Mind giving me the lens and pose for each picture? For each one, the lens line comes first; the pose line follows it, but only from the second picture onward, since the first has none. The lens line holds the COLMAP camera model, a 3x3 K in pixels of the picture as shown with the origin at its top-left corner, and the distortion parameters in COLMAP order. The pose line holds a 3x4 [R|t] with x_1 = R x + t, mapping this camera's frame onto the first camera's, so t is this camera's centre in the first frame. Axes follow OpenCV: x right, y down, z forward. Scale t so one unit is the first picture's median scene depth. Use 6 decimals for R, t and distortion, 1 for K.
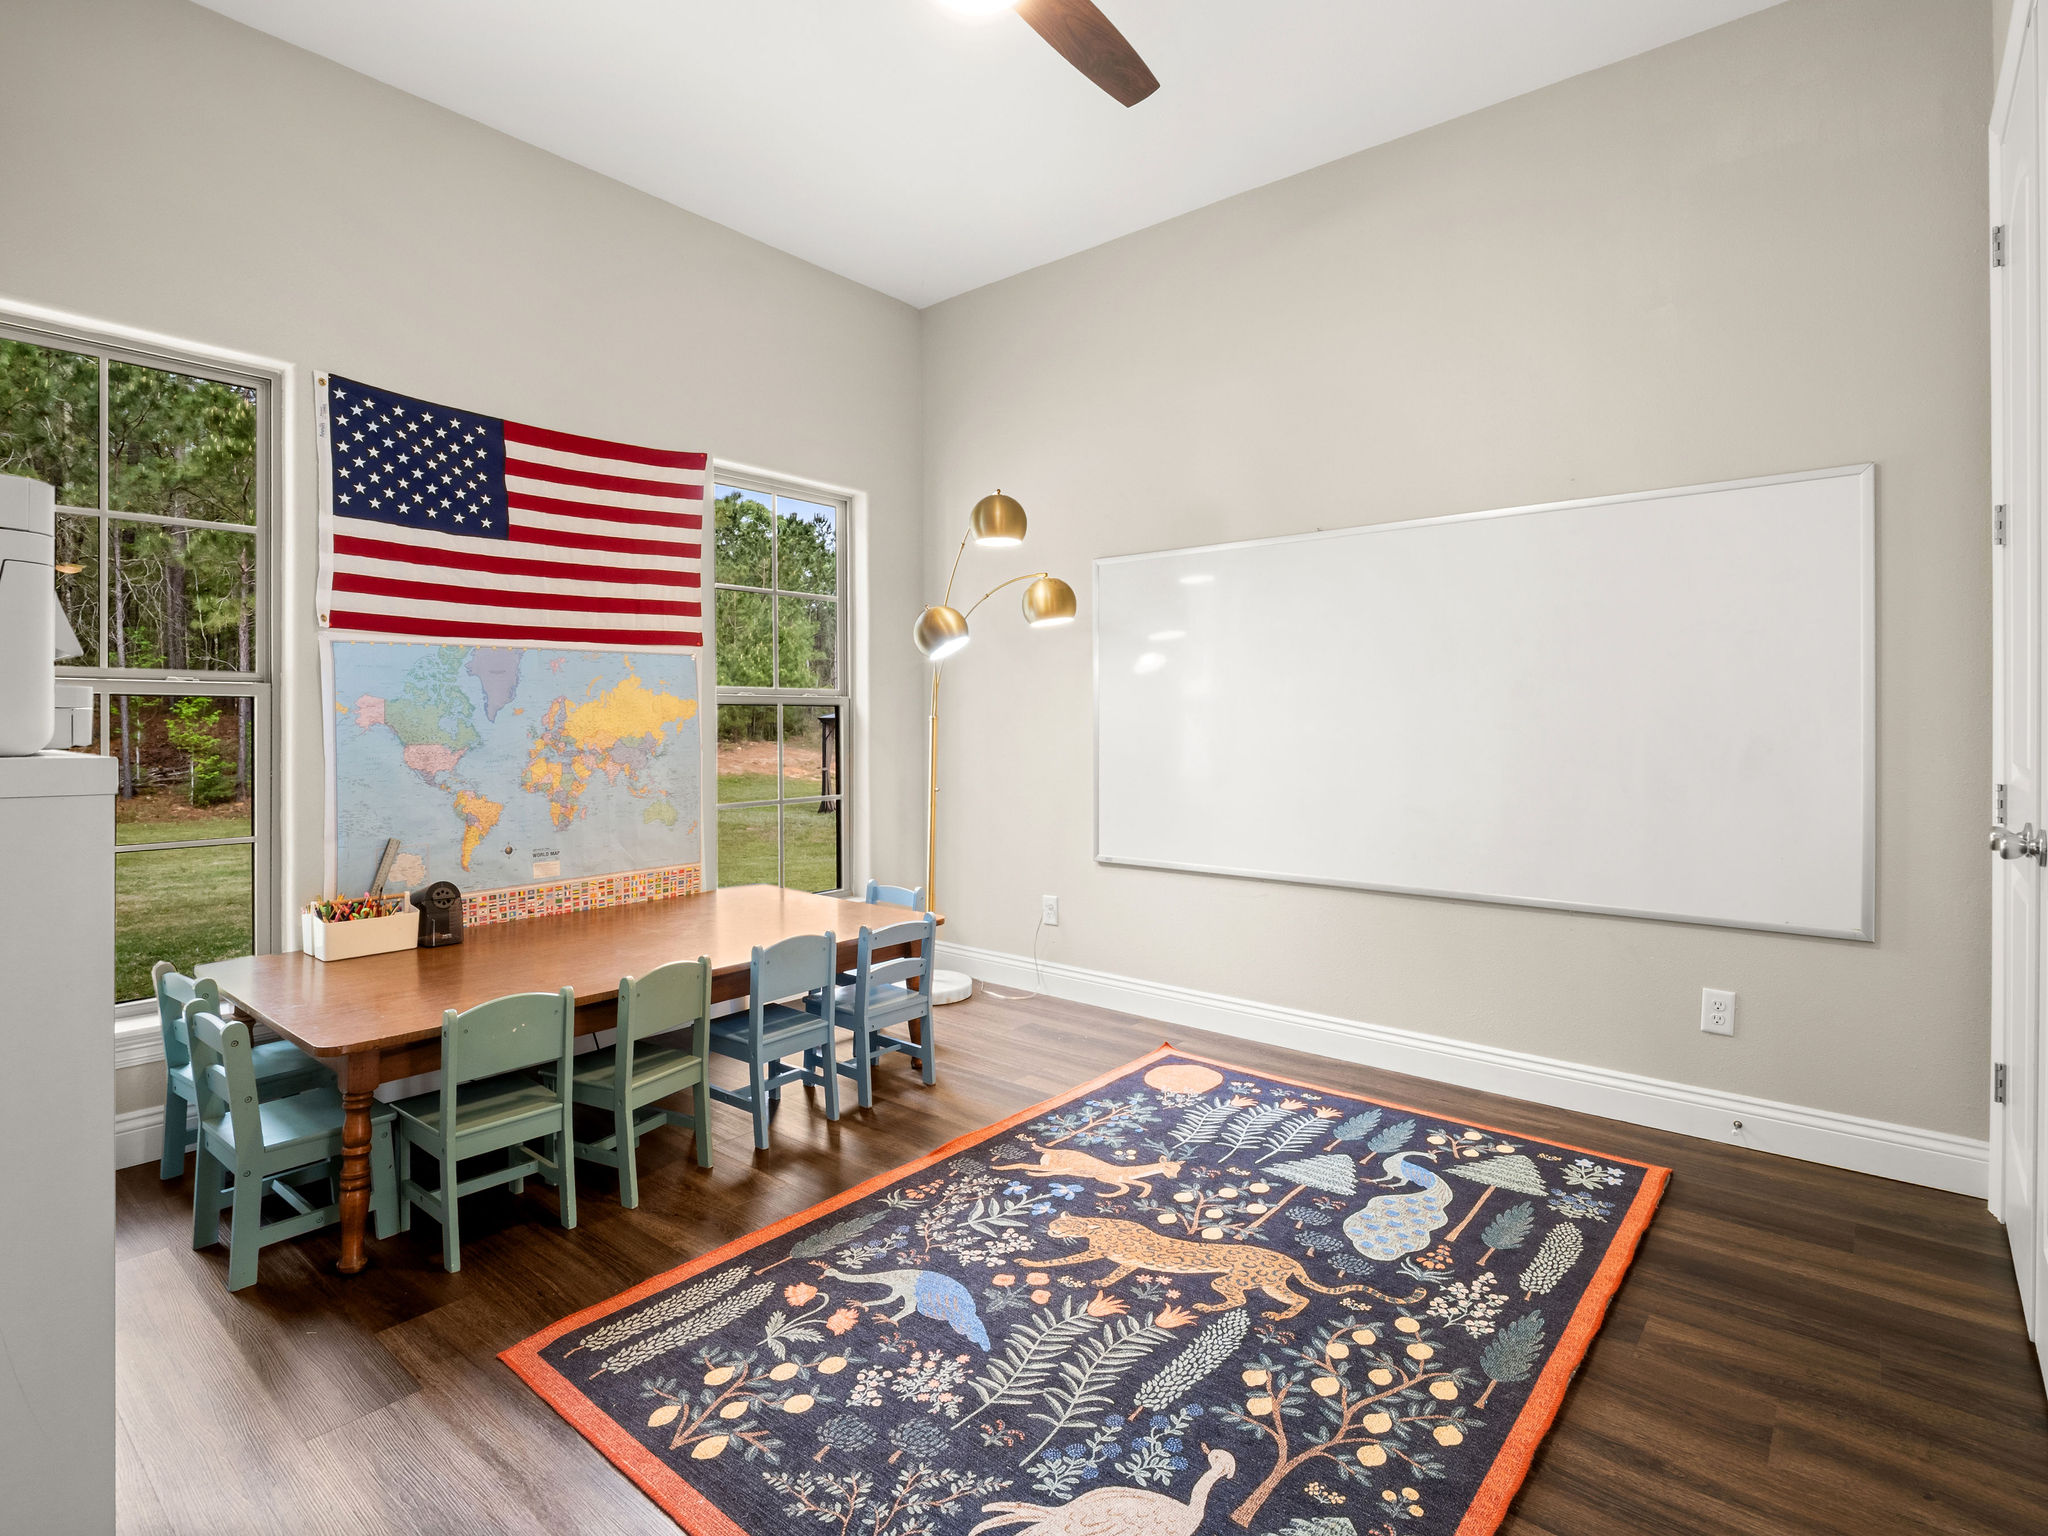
lens RADIAL K [[1020.5, 0, 1022.9], [0, 1020.5, 751.7], [0, 0, 1]] dist [-0.013890, -0.000887]
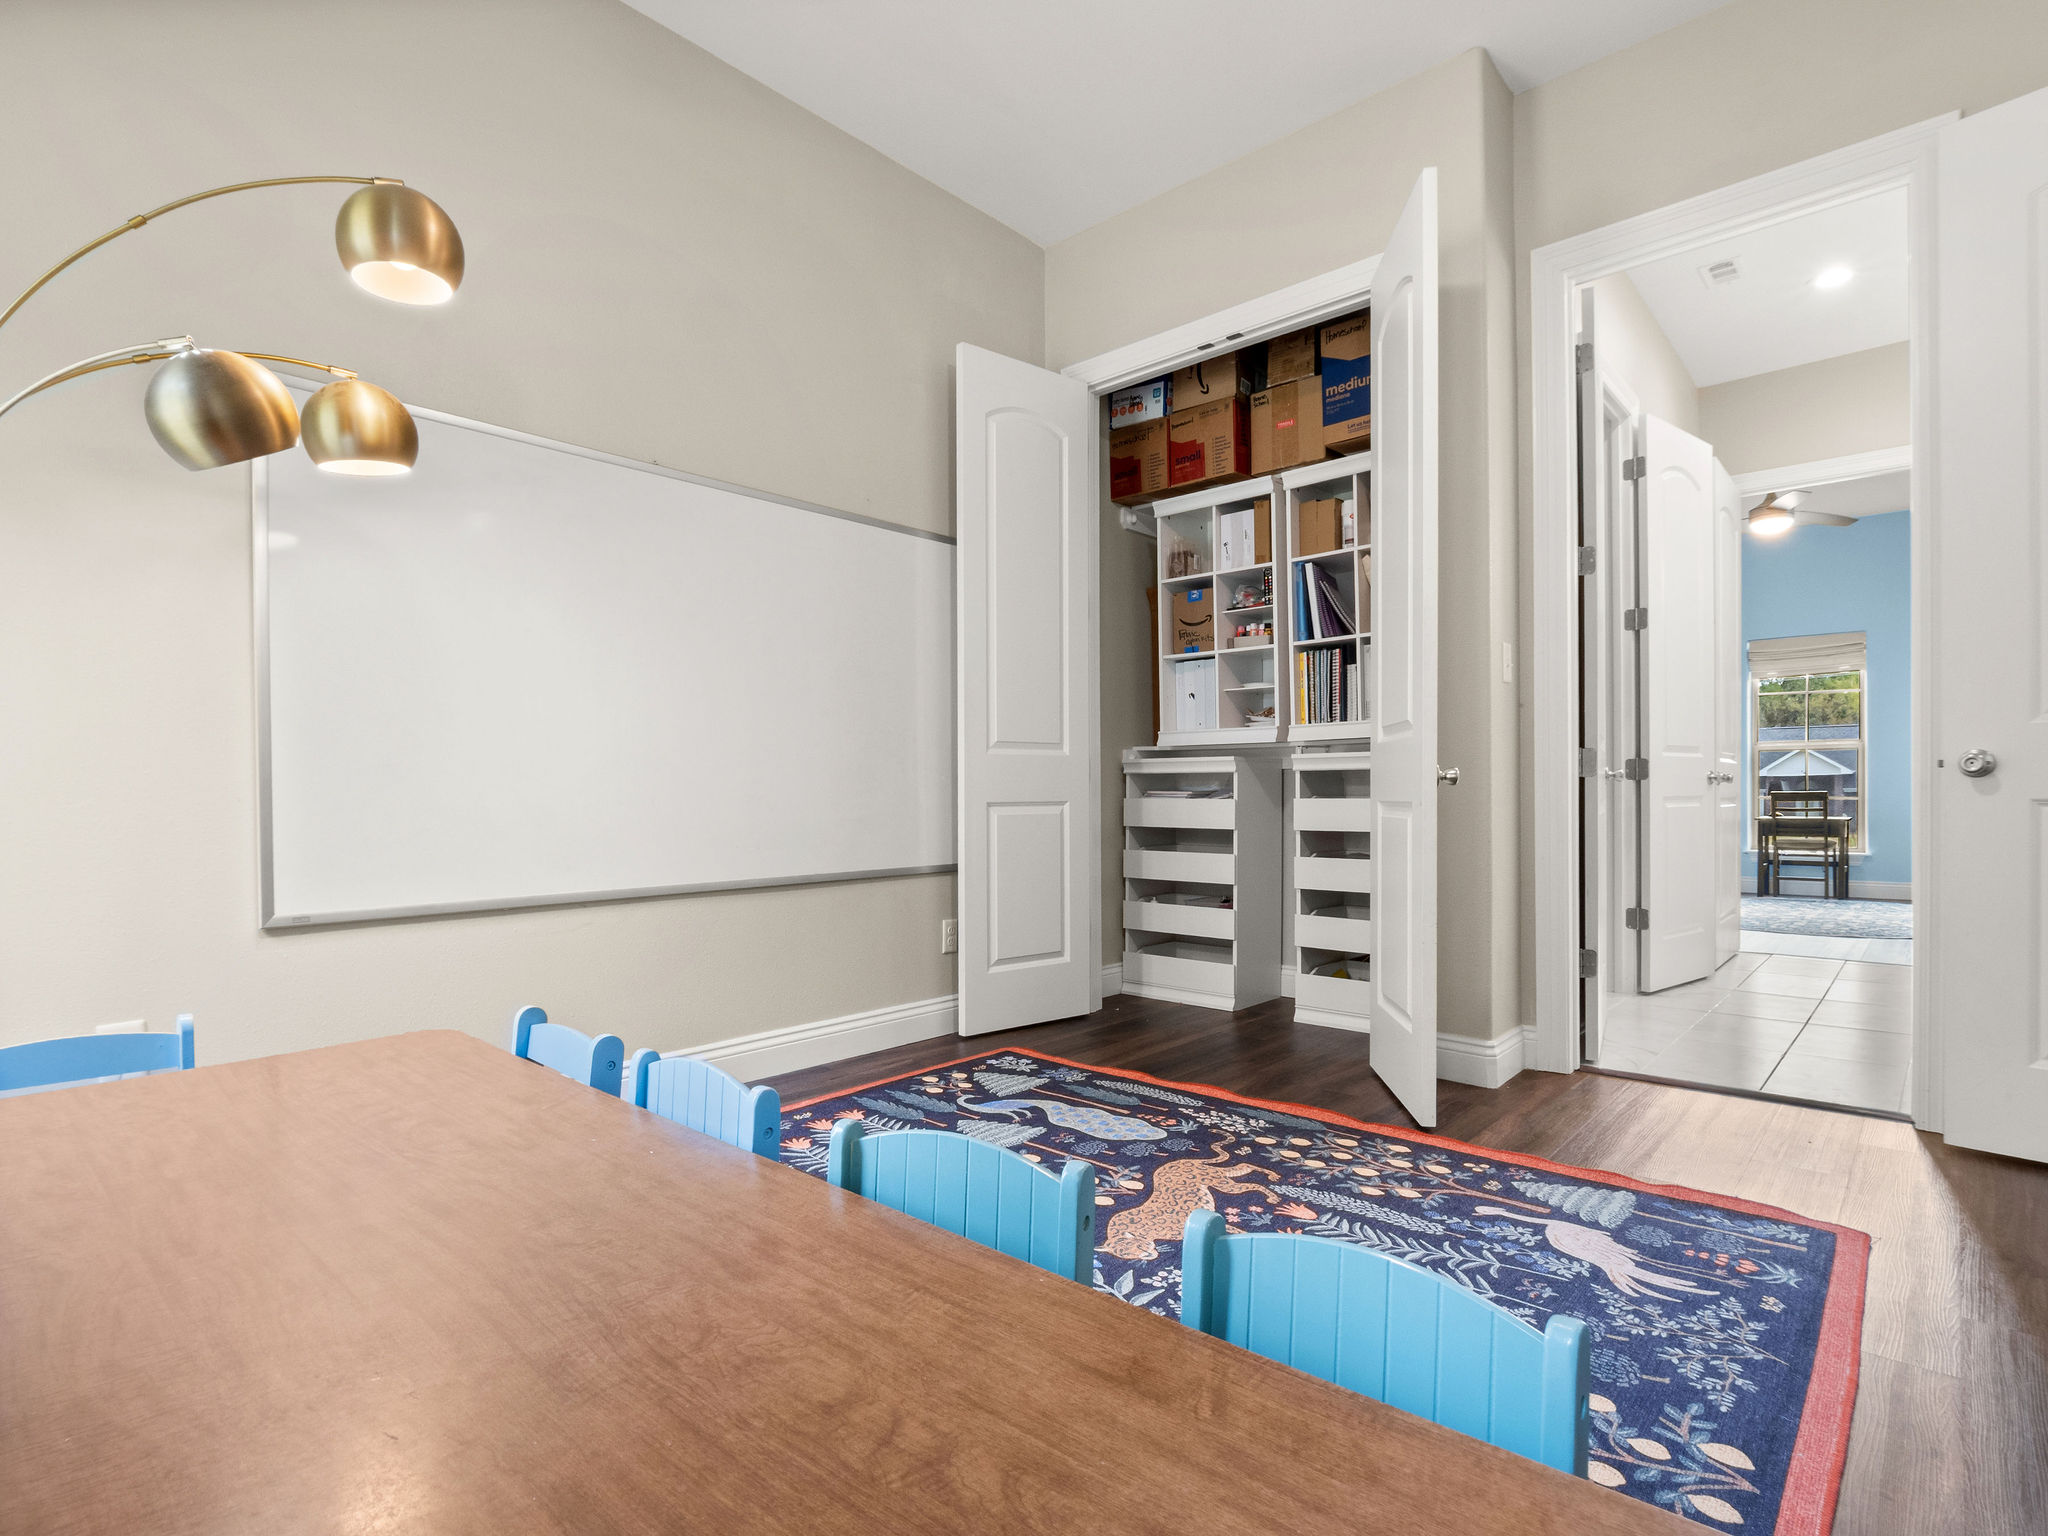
lens RADIAL K [[1020.5, 0, 1020.8], [0, 1020.5, 782.5], [0, 0, 1]] dist [-0.013890, -0.000887]
pose [[0.062732, 0.003565, 0.998024, -0.876176], [0.035707, 0.999345, -0.005814, 0.099155], [-0.997391, 0.036001, 0.062564, 1.135619]]
